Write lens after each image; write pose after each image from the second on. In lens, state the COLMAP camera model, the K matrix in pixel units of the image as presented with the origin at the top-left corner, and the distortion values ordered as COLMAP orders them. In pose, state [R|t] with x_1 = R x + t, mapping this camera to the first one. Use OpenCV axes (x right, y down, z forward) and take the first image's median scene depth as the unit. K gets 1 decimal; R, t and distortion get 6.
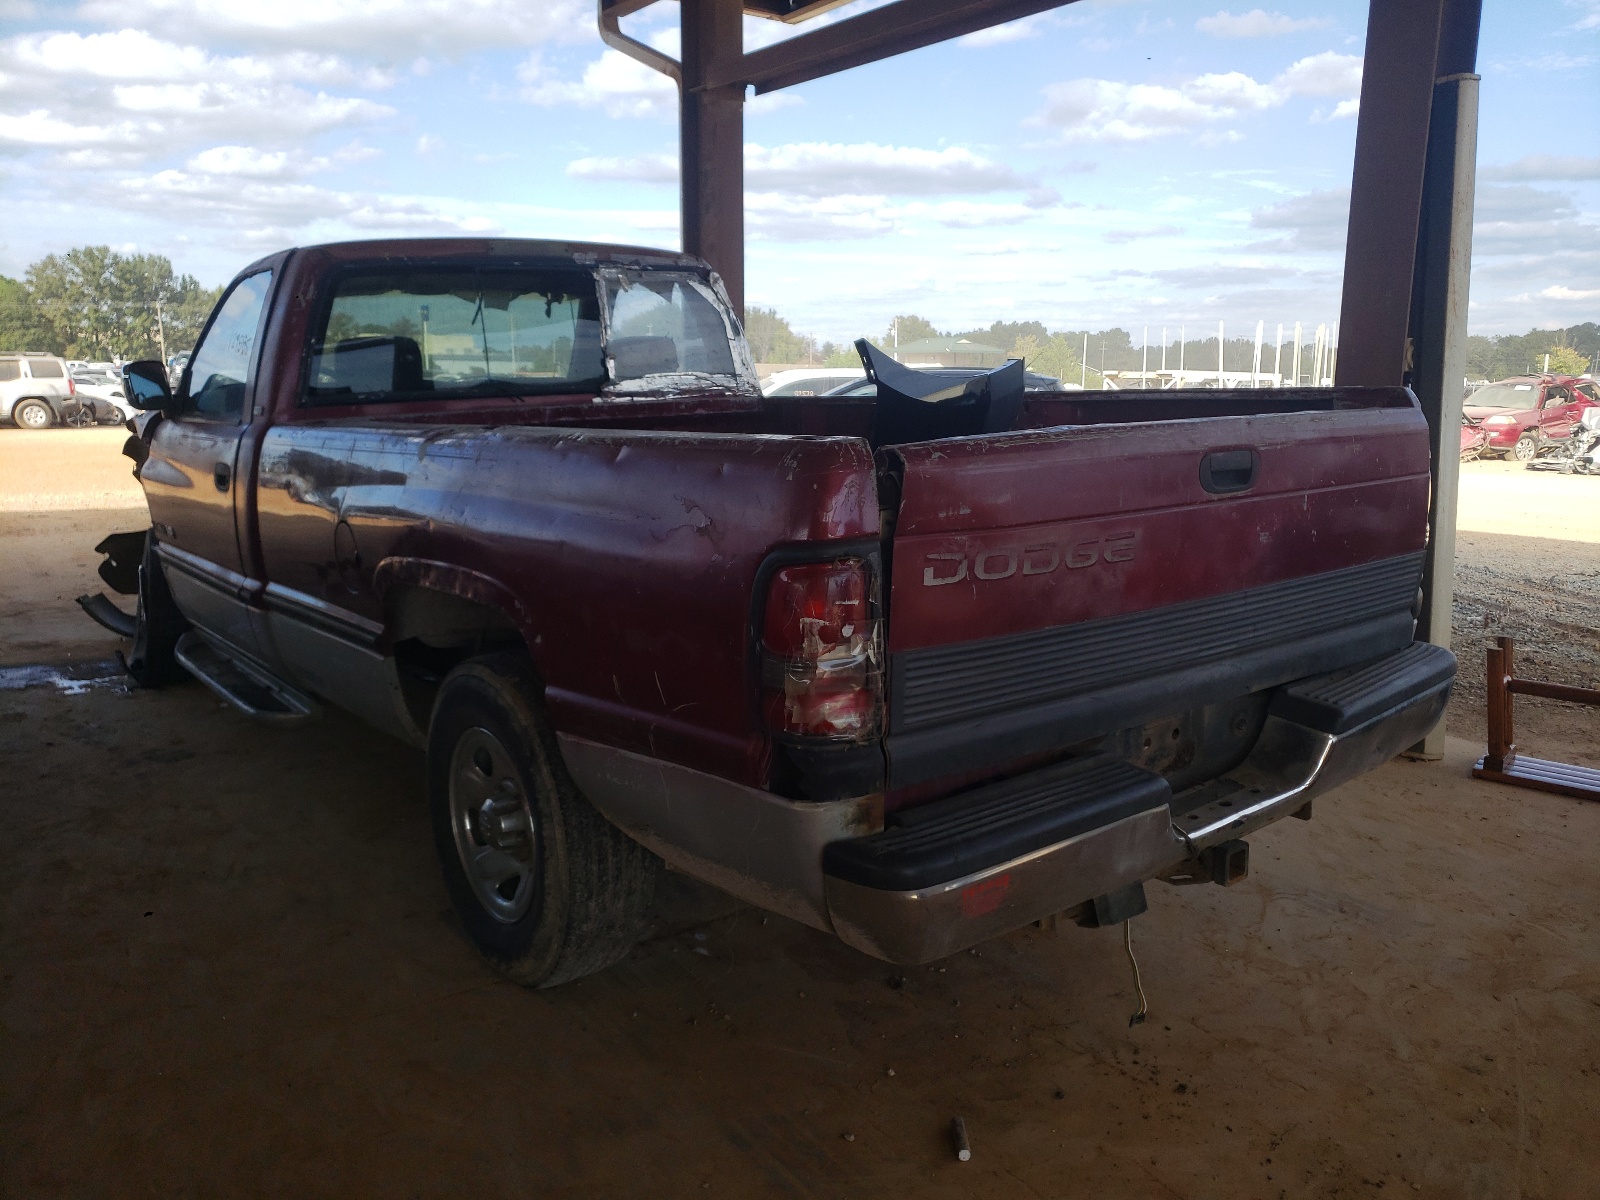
lens RADIAL K [[1293.6, 0, 854.9], [0, 1293.6, 627.5], [0, 0, 1]] dist [0.133471, -0.342560]
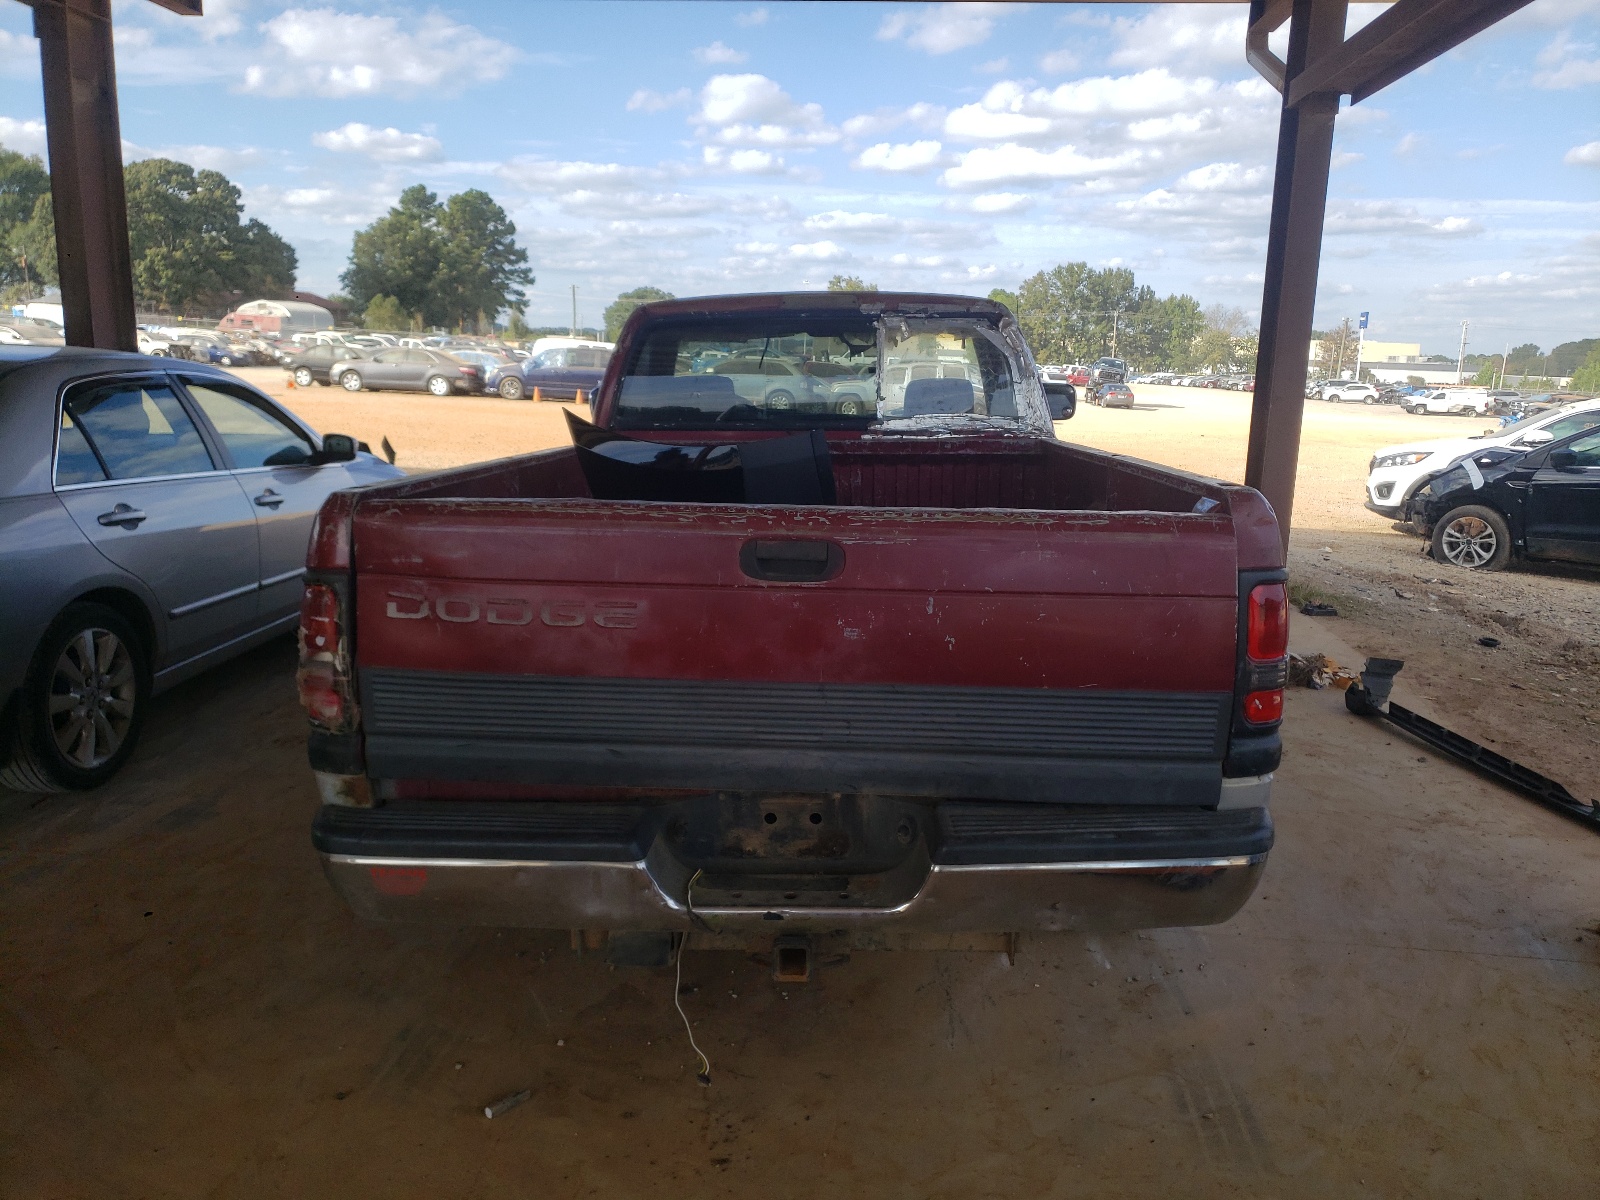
lens RADIAL K [[1298.0, 0, 792.6], [0, 1298.0, 625.8], [0, 0, 1]] dist [0.027949, 0.006757]
pose [[0.732979, 0.155429, -0.662256, 0.900995], [-0.158577, 0.985766, 0.055843, -0.119882], [0.661509, 0.064087, 0.747194, 0.263815]]
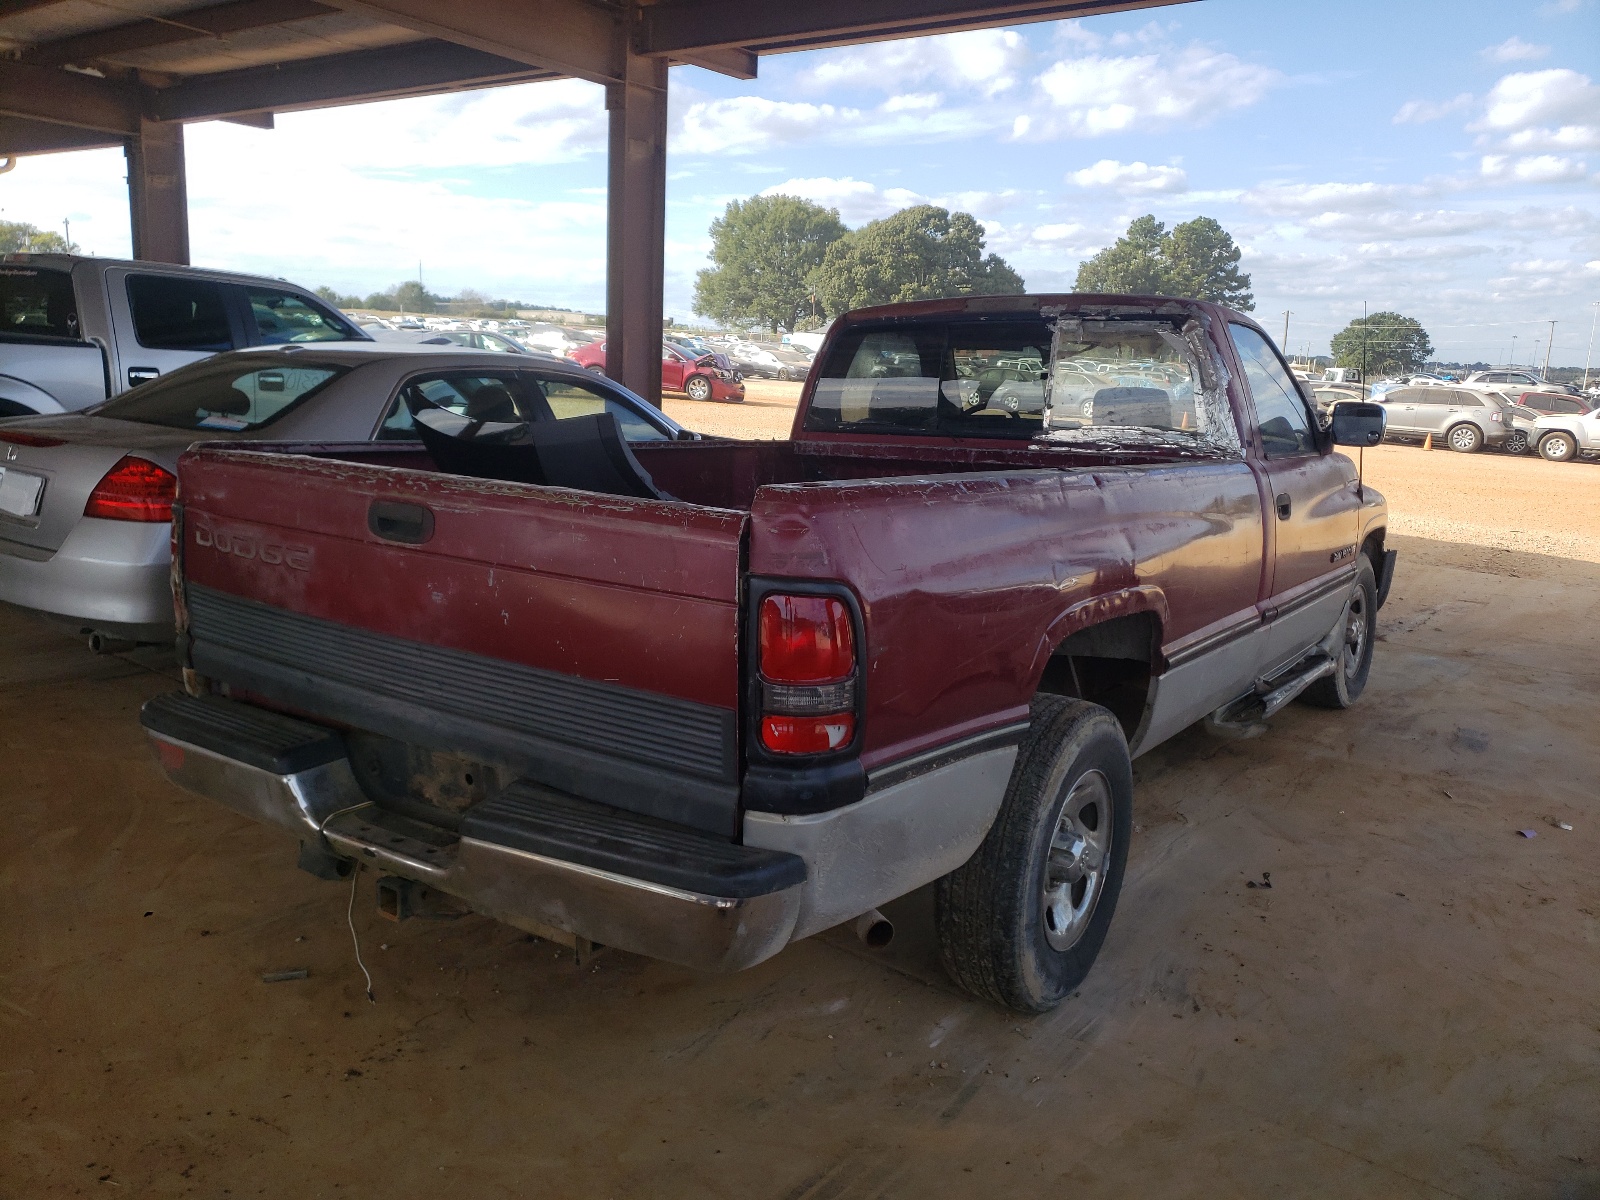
lens RADIAL K [[1284.4, 0, 738.3], [0, 1284.4, 600.9], [0, 0, 1]] dist [0.004291, 0.014657]
pose [[0.235112, 0.192242, -0.952767, 1.286111], [-0.235506, 0.962303, 0.136051, -0.250727], [0.943006, 0.192395, 0.271523, 0.945953]]
